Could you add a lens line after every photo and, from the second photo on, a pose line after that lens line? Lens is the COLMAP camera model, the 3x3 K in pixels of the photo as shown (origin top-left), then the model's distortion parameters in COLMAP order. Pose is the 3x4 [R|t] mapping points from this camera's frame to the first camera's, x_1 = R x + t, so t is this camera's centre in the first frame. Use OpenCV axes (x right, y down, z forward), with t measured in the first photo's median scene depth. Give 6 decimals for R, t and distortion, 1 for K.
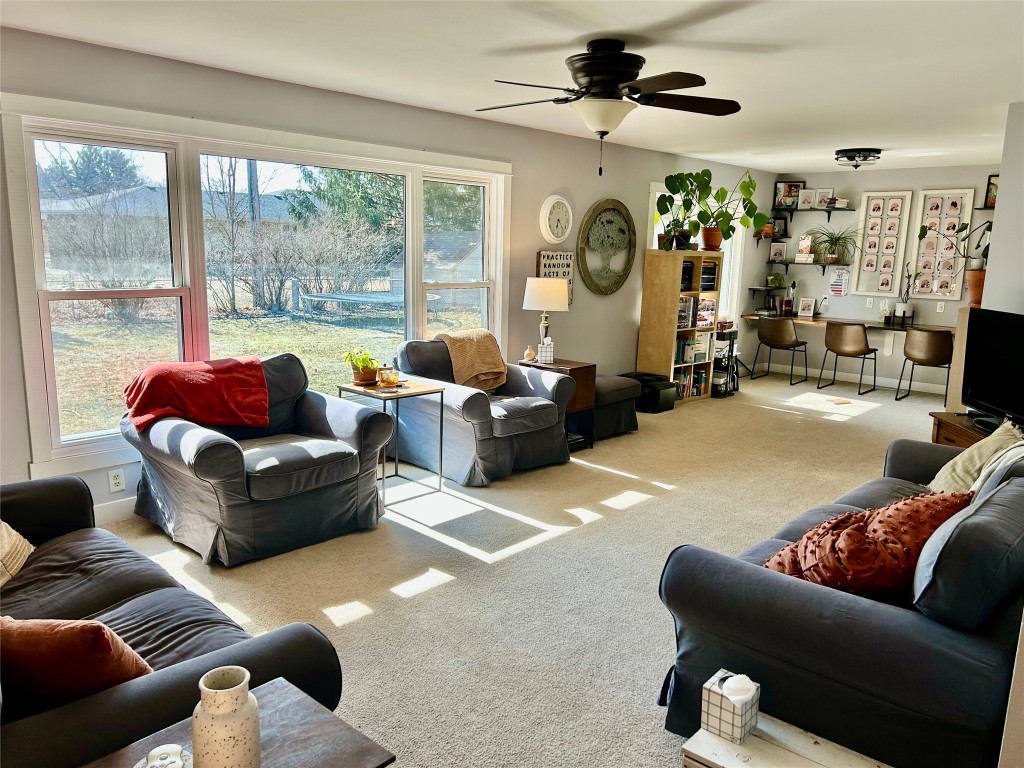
lens RADIAL K [[771.8, 0, 513.5], [0, 771.8, 387.5], [0, 0, 1]] dist [0.083847, -0.082600]
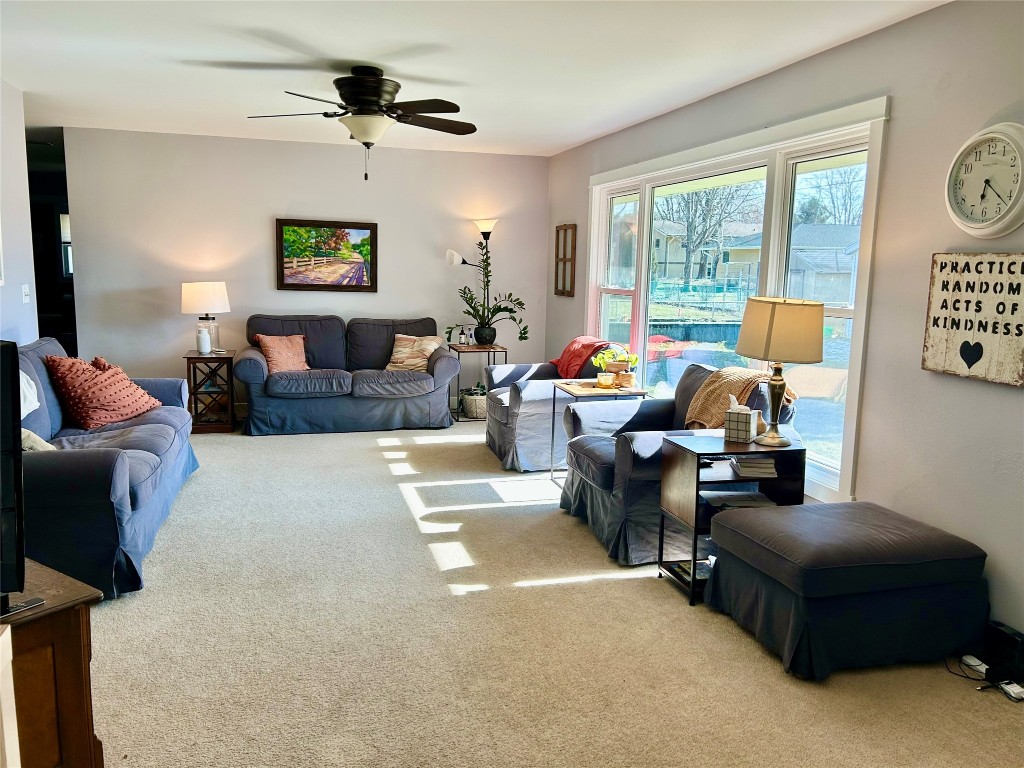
lens RADIAL K [[801.2, 0, 519.7], [0, 801.2, 378.6], [0, 0, 1]] dist [0.100616, -0.021168]
pose [[-0.519303, 0.098806, -0.848859, 0.710618], [-0.184007, 0.957068, 0.223970, -0.202583], [0.834545, 0.272504, -0.478827, 1.255274]]
